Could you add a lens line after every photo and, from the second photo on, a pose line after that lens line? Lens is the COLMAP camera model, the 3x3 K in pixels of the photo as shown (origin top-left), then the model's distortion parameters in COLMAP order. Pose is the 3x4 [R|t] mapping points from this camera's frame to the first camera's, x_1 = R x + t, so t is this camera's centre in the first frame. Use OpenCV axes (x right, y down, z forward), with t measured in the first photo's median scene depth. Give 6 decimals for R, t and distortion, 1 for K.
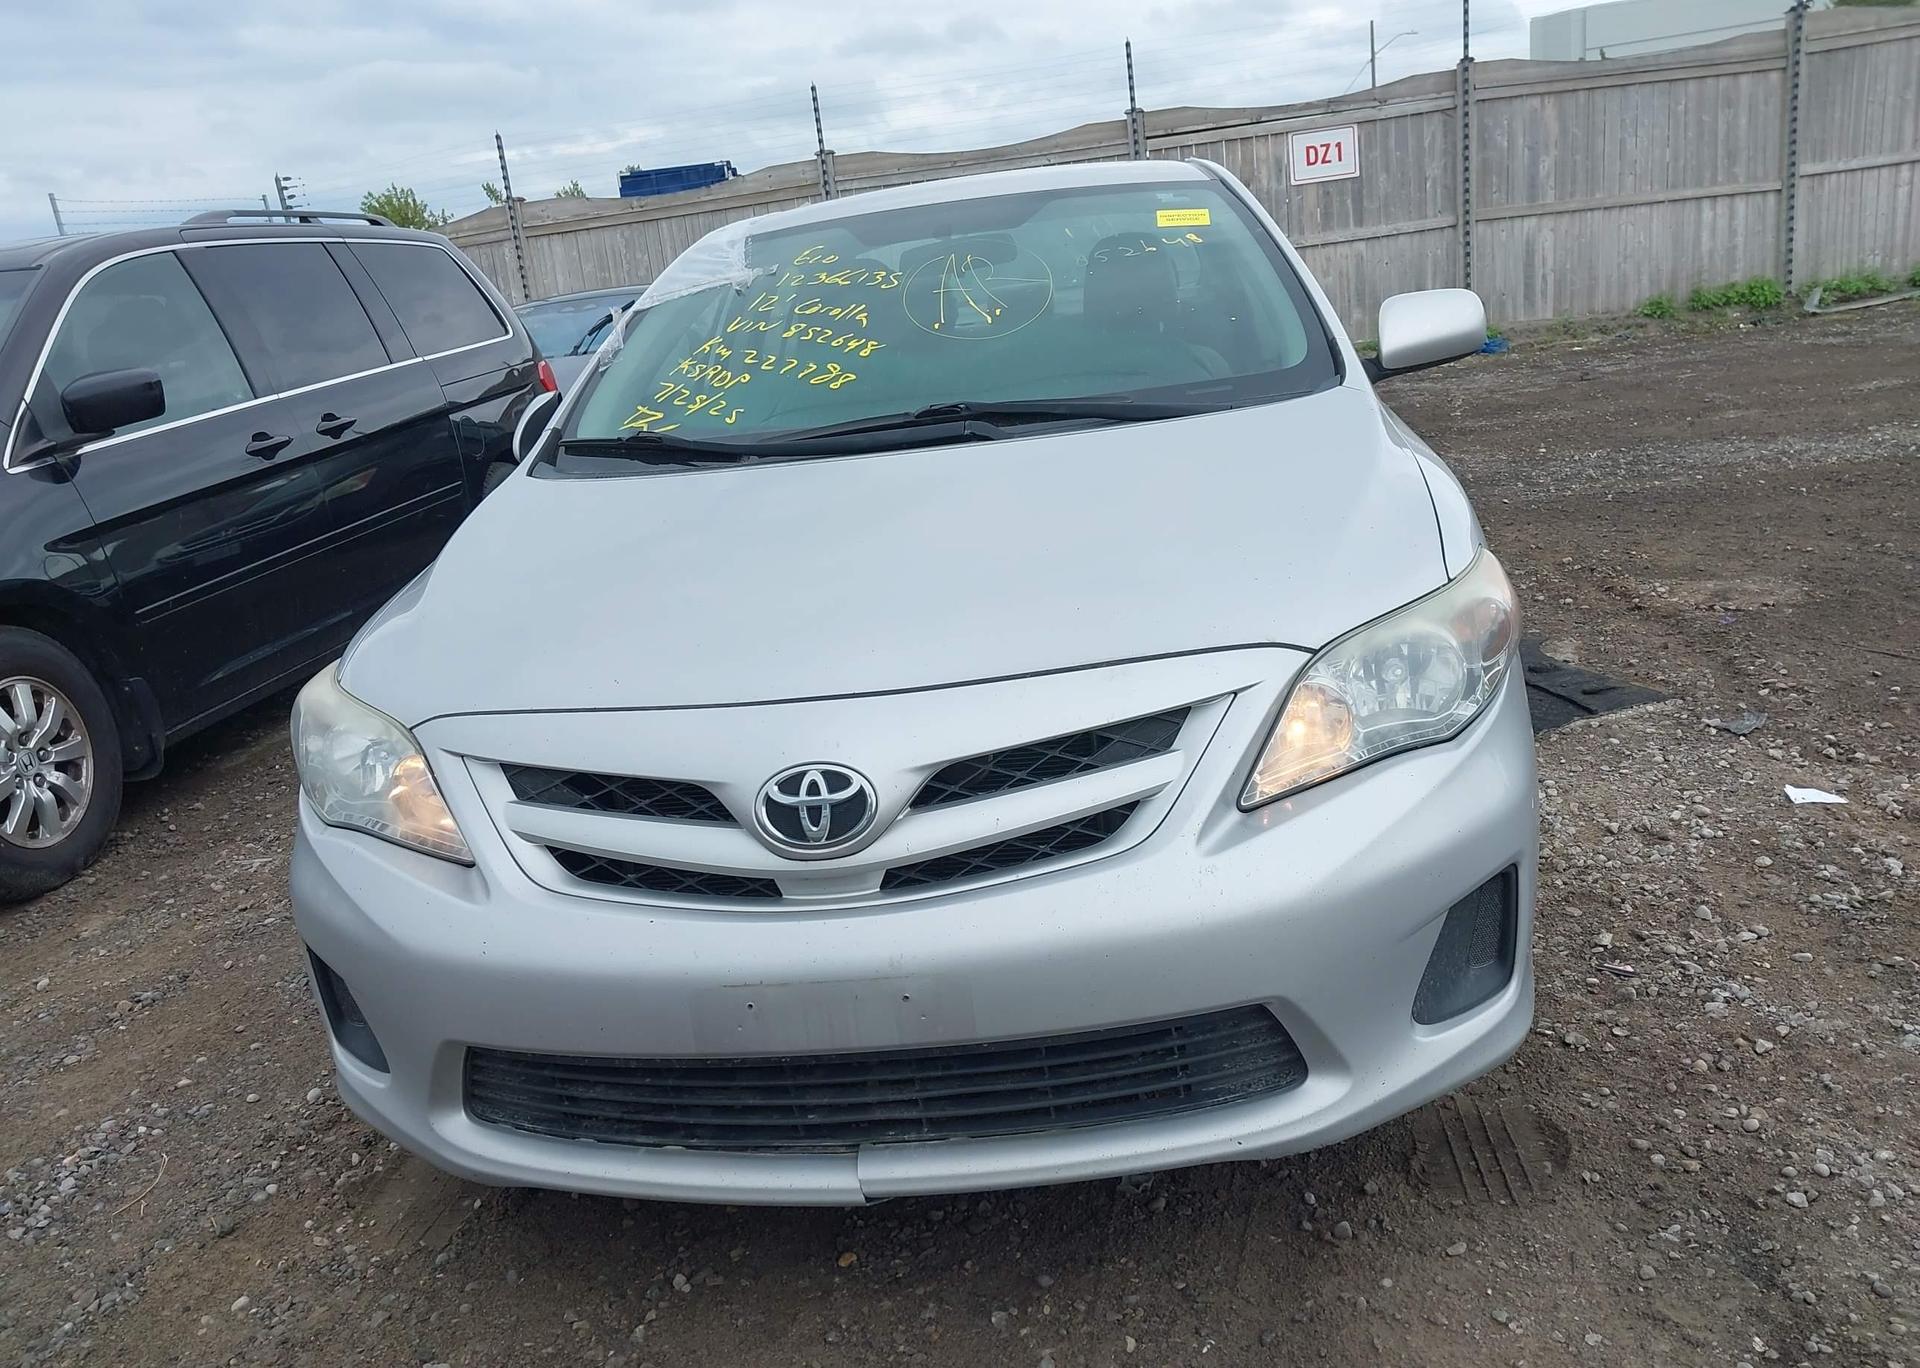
lens RADIAL K [[1539.7, 0, 951.5], [0, 1539.7, 746.2], [0, 0, 1]] dist [0.008264, -0.006267]
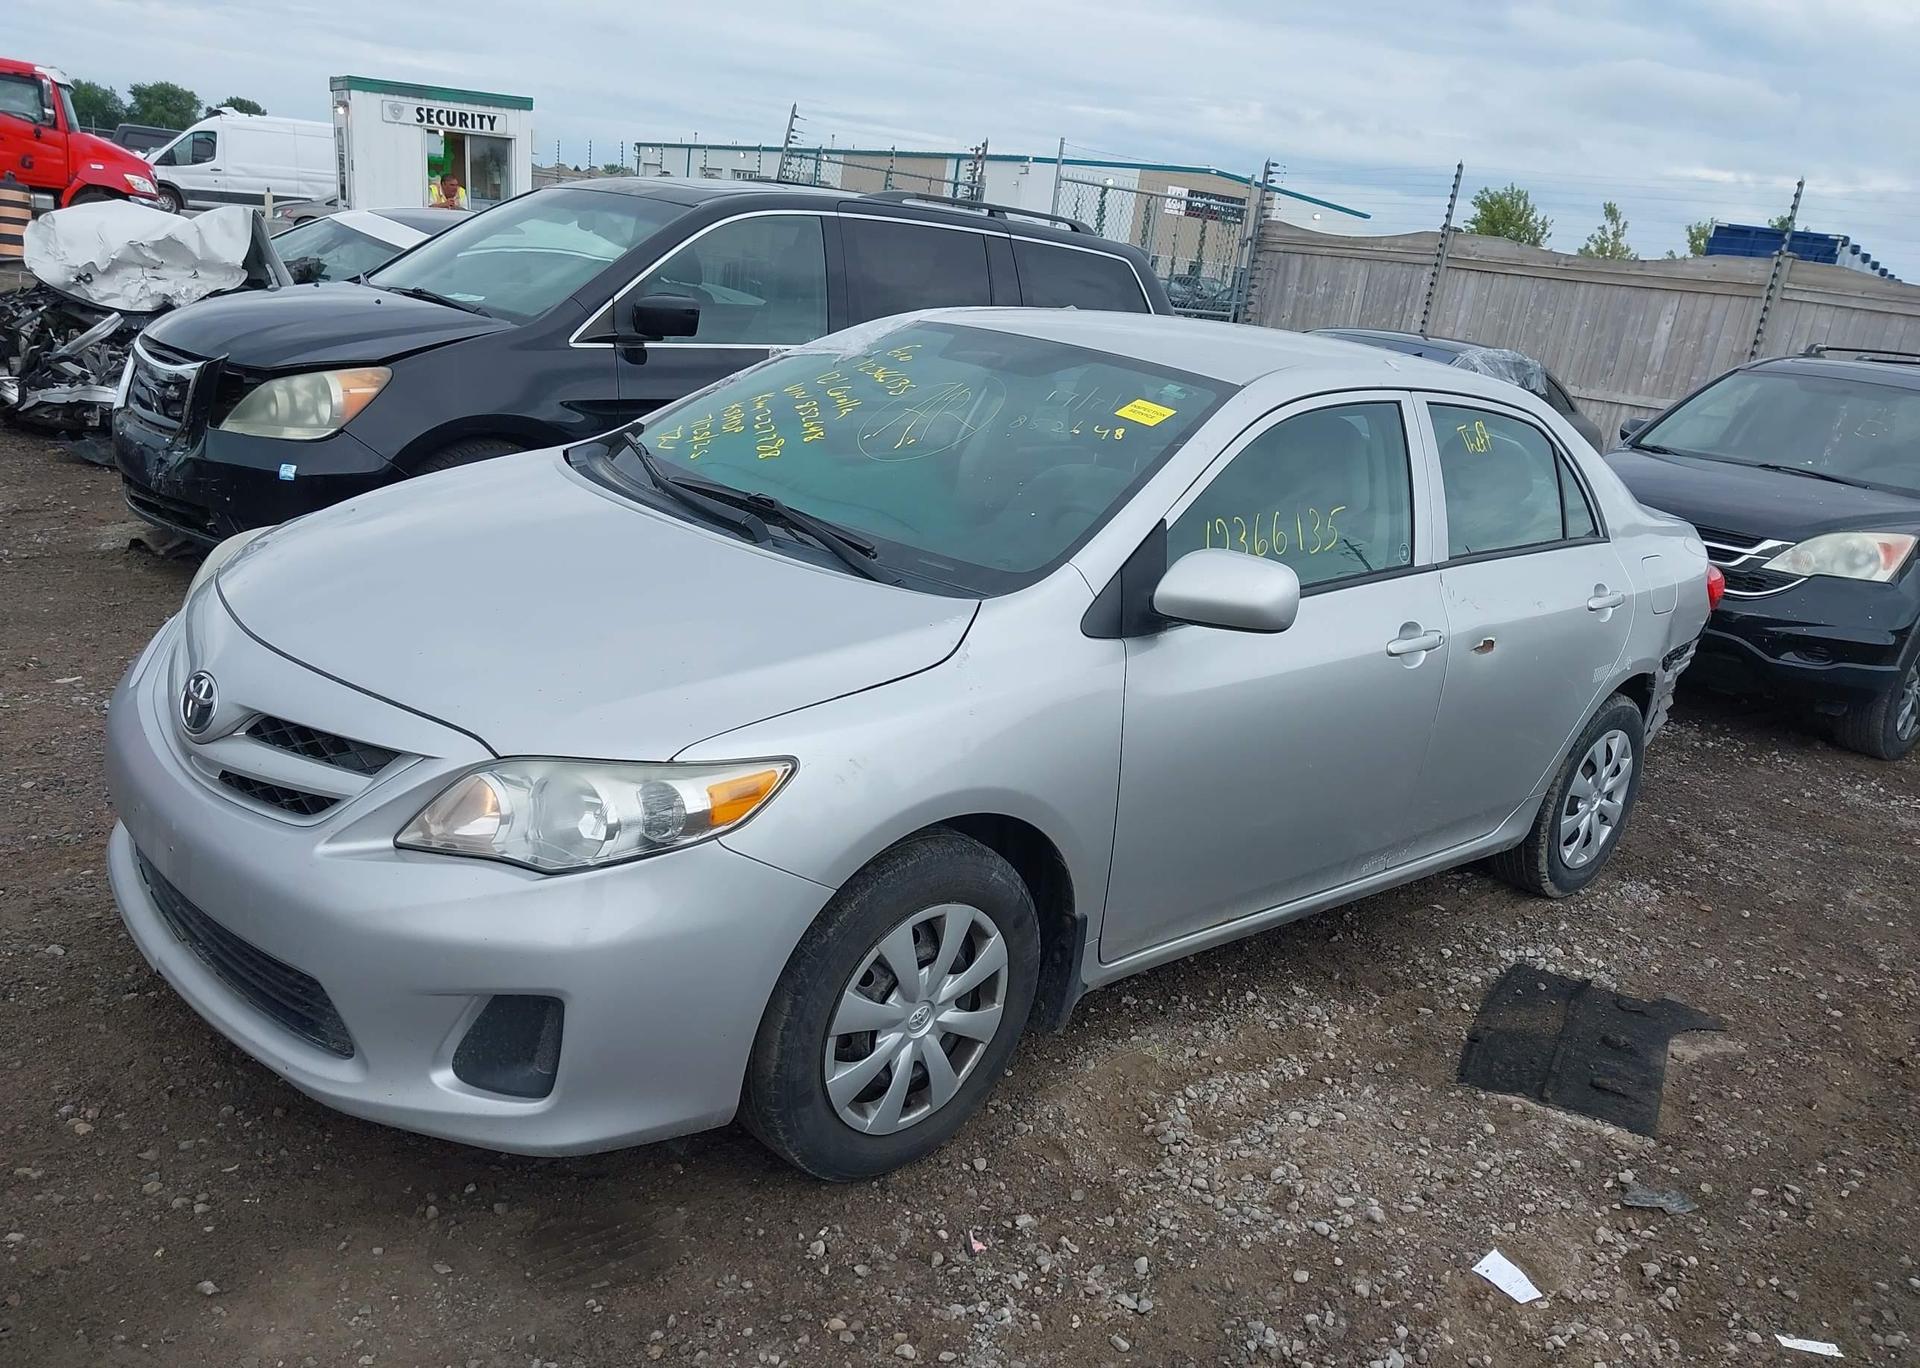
lens RADIAL K [[1539.7, 0, 951.5], [0, 1539.7, 746.2], [0, 0, 1]] dist [0.008264, -0.006267]
pose [[0.731916, 0.403312, -0.549216, 0.489814], [-0.398356, 0.907194, 0.135317, -0.158559], [0.552821, 0.119743, 0.824652, 0.085257]]
